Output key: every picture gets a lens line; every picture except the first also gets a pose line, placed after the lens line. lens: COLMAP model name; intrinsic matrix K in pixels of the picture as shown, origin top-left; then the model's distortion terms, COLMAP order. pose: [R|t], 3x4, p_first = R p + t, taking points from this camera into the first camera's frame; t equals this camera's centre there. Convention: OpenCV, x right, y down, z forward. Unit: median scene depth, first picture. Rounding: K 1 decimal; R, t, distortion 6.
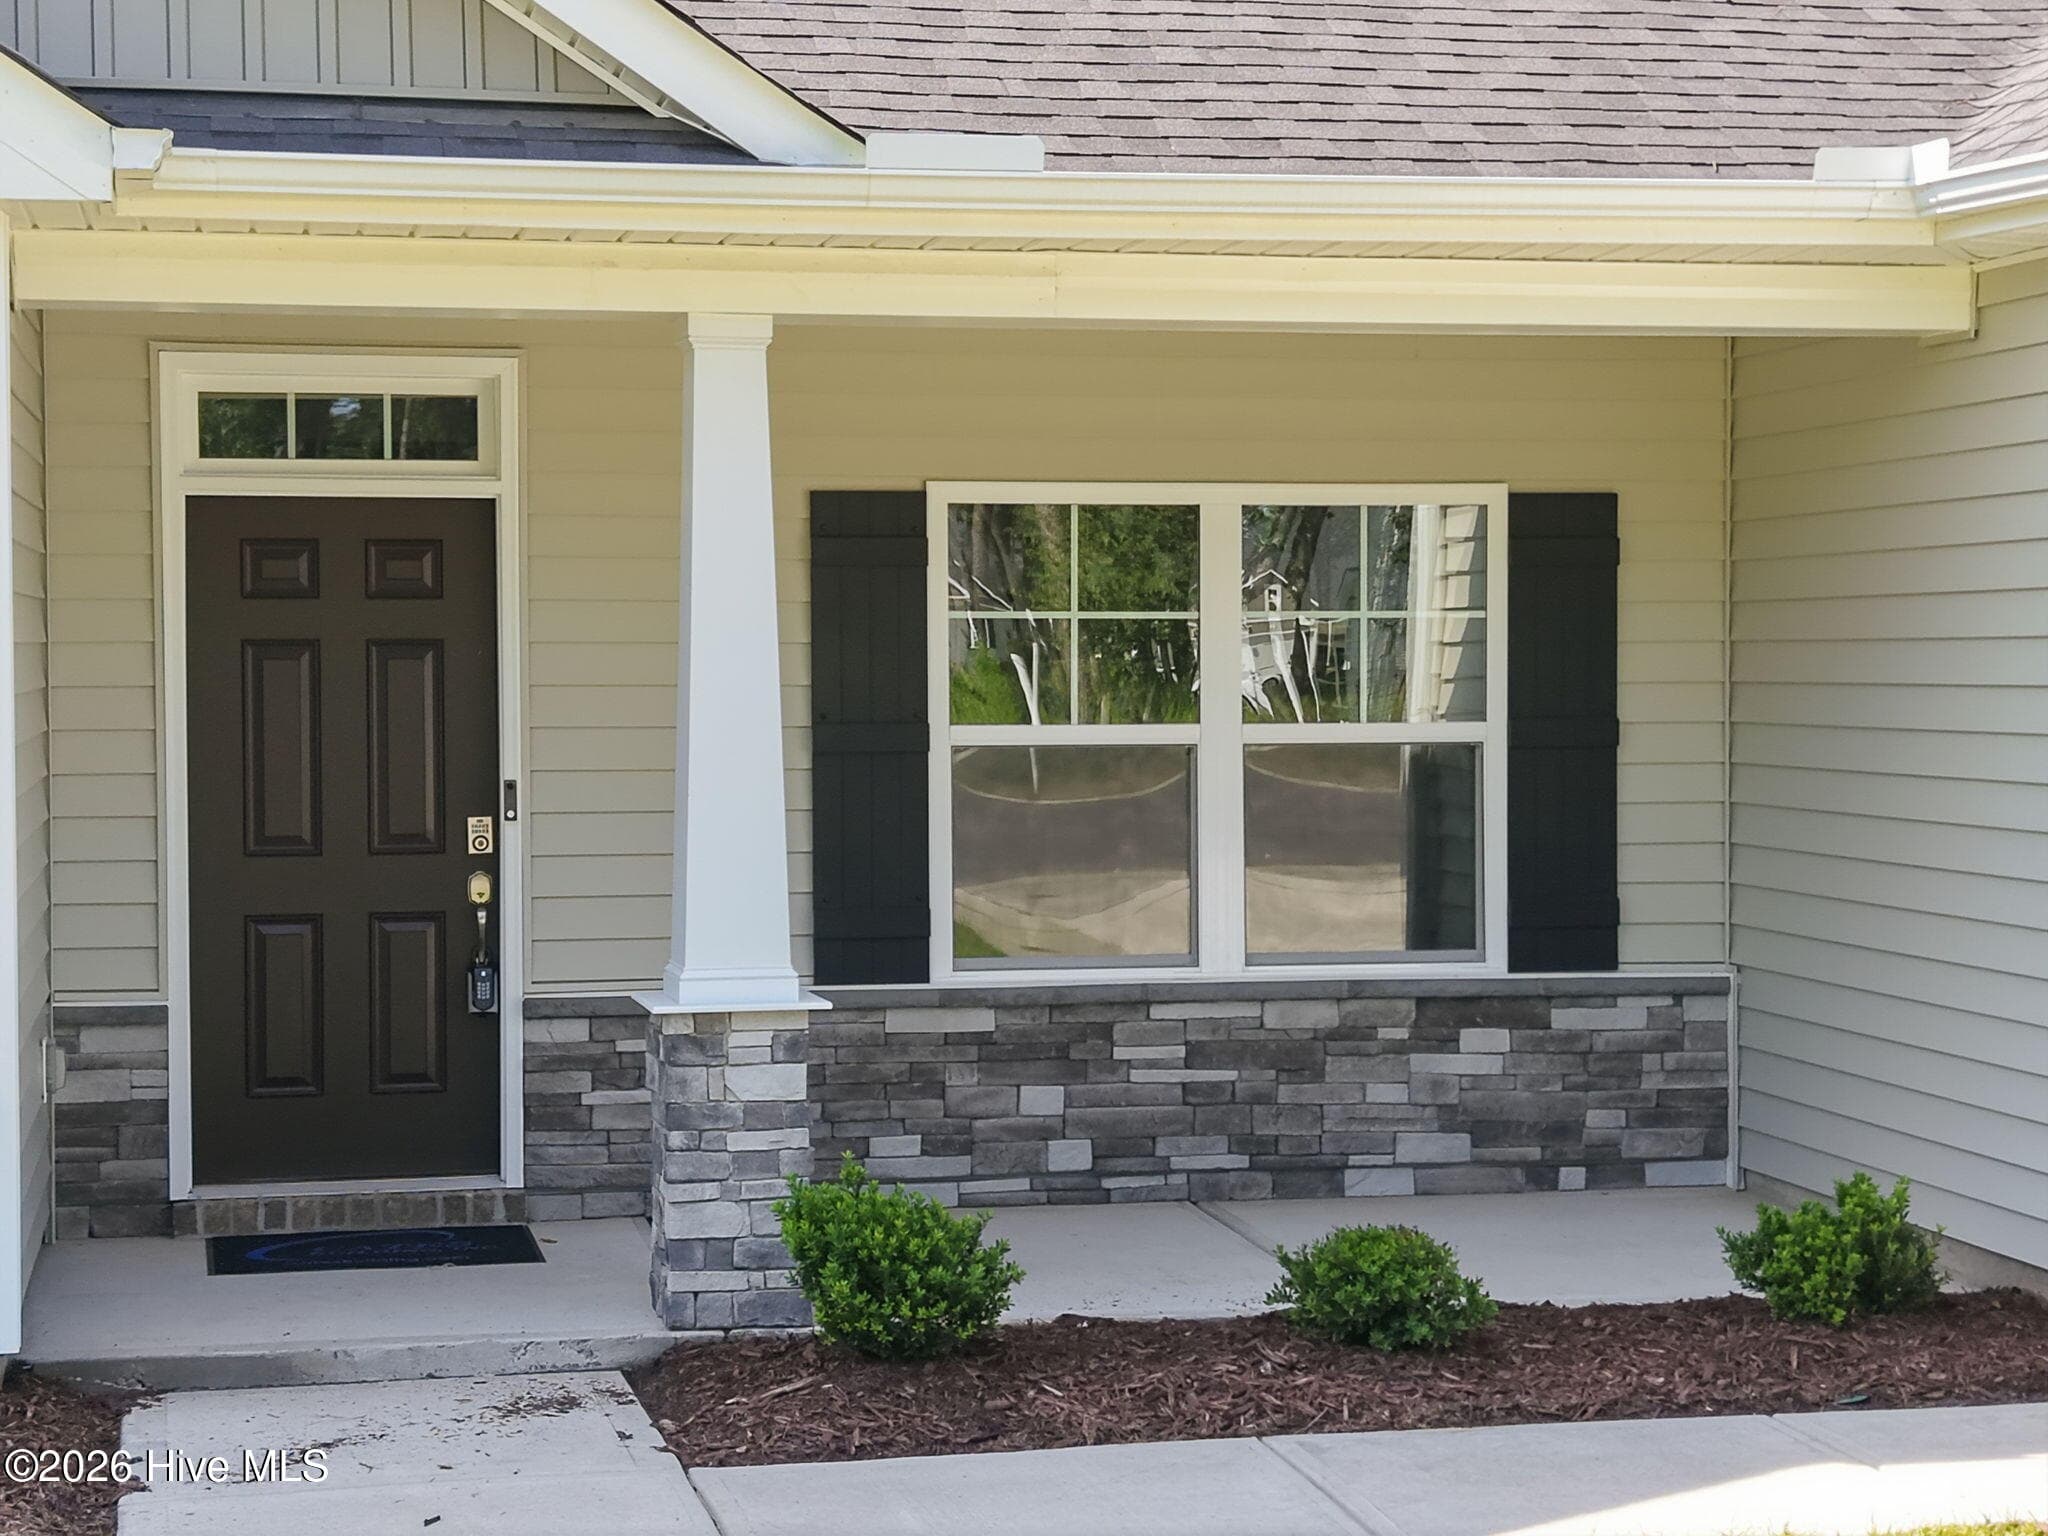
lens RADIAL K [[3906.8, 0, 960.9], [0, 3906.8, 744.8], [0, 0, 1]] dist [0.172440, 0.000000]
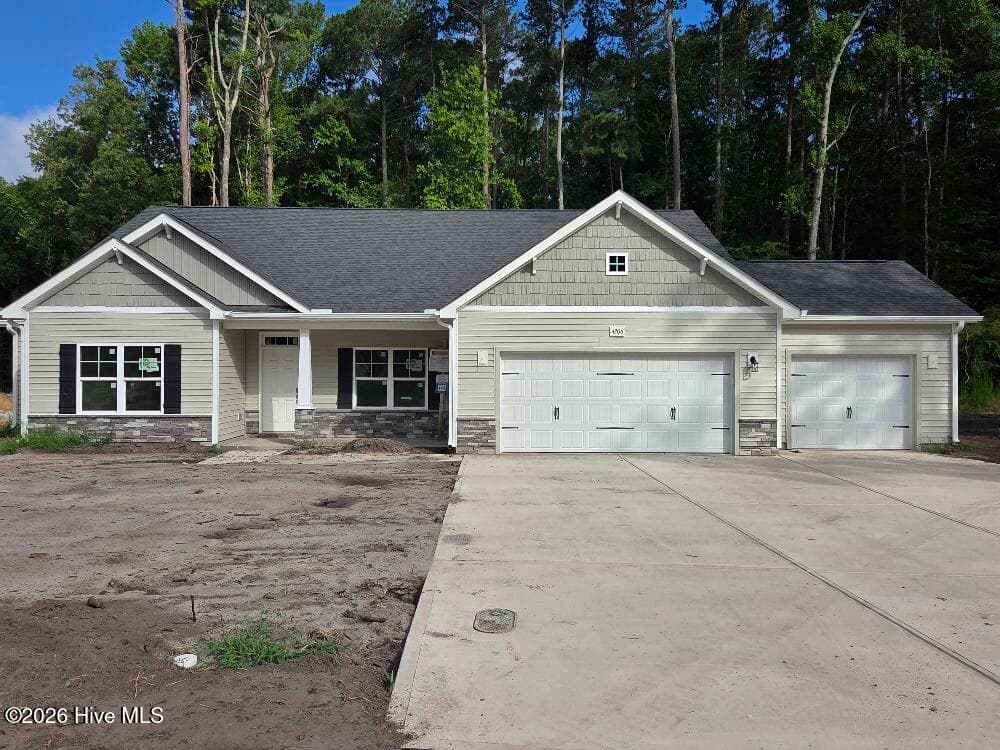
lens RADIAL K [[811.6, 0, 497.6], [0, 811.6, 362.3], [0, 0, 1]] dist [0.042429, -0.038211]
pose [[0.987483, 0.004594, -0.157659, 0.551737], [-0.010436, 0.999288, -0.036246, 0.021808], [0.157381, 0.037438, 0.986828, -0.603864]]
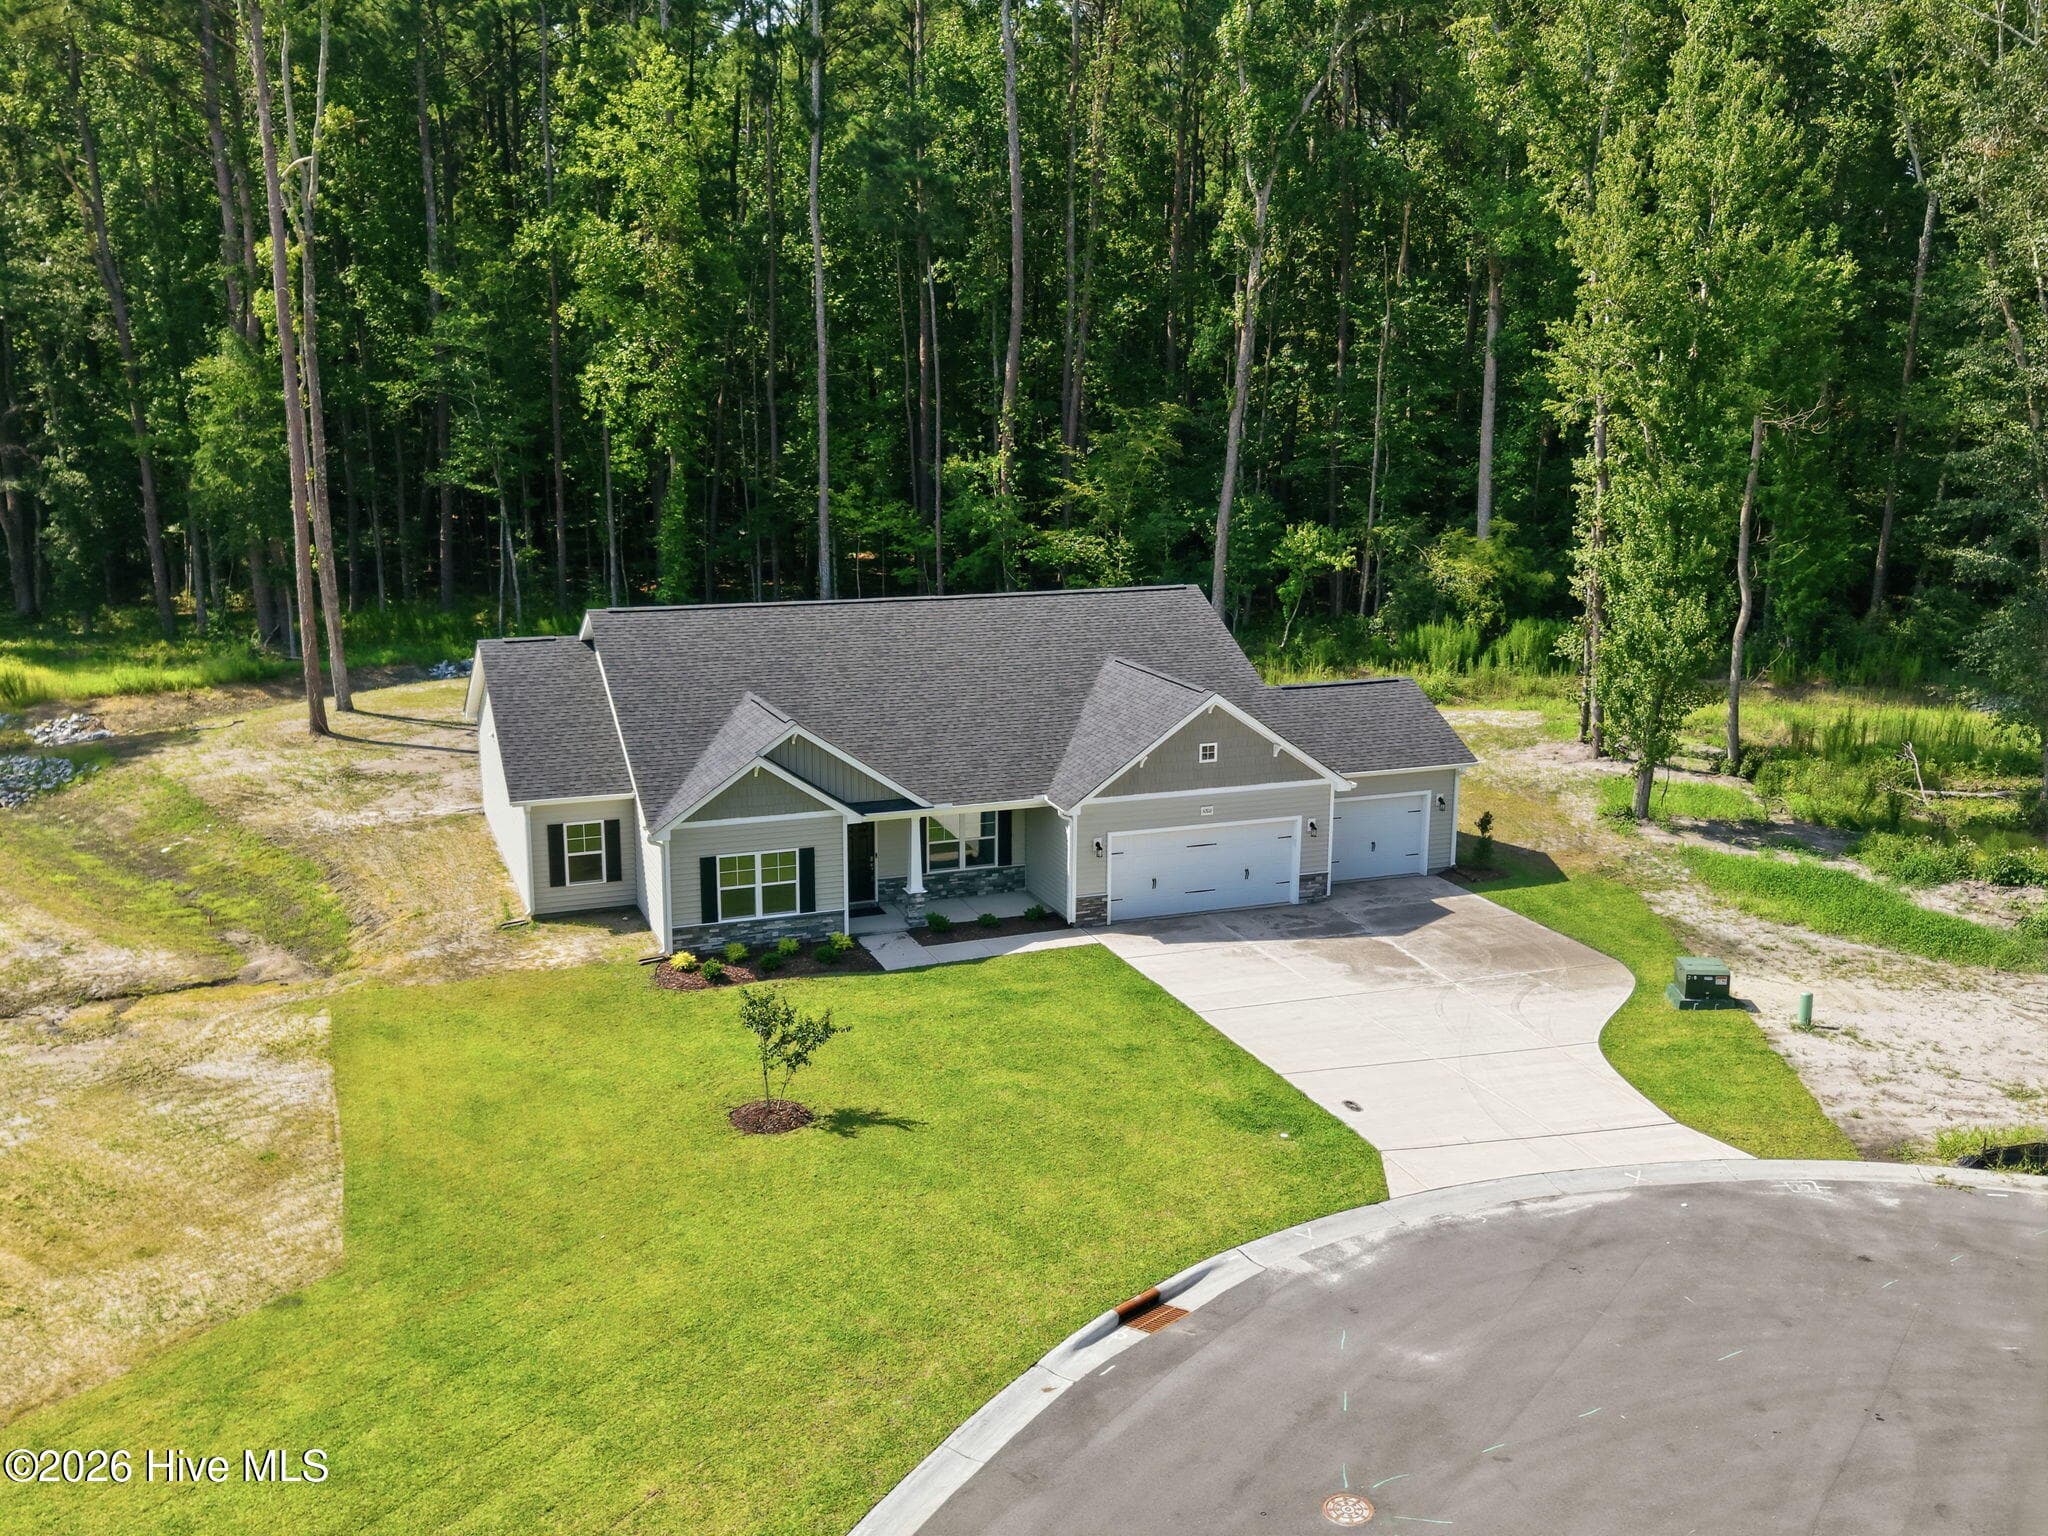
lens RADIAL K [[1817.5, 0, 1023.6], [0, 1817.5, 774.1], [0, 0, 1]] dist [0.065333, -0.124856]
pose [[0.983329, -0.032041, 0.178992, -0.473841], [-0.003540, 0.980793, 0.195017, -0.866224], [-0.181802, -0.192400, 0.964329, -2.585515]]
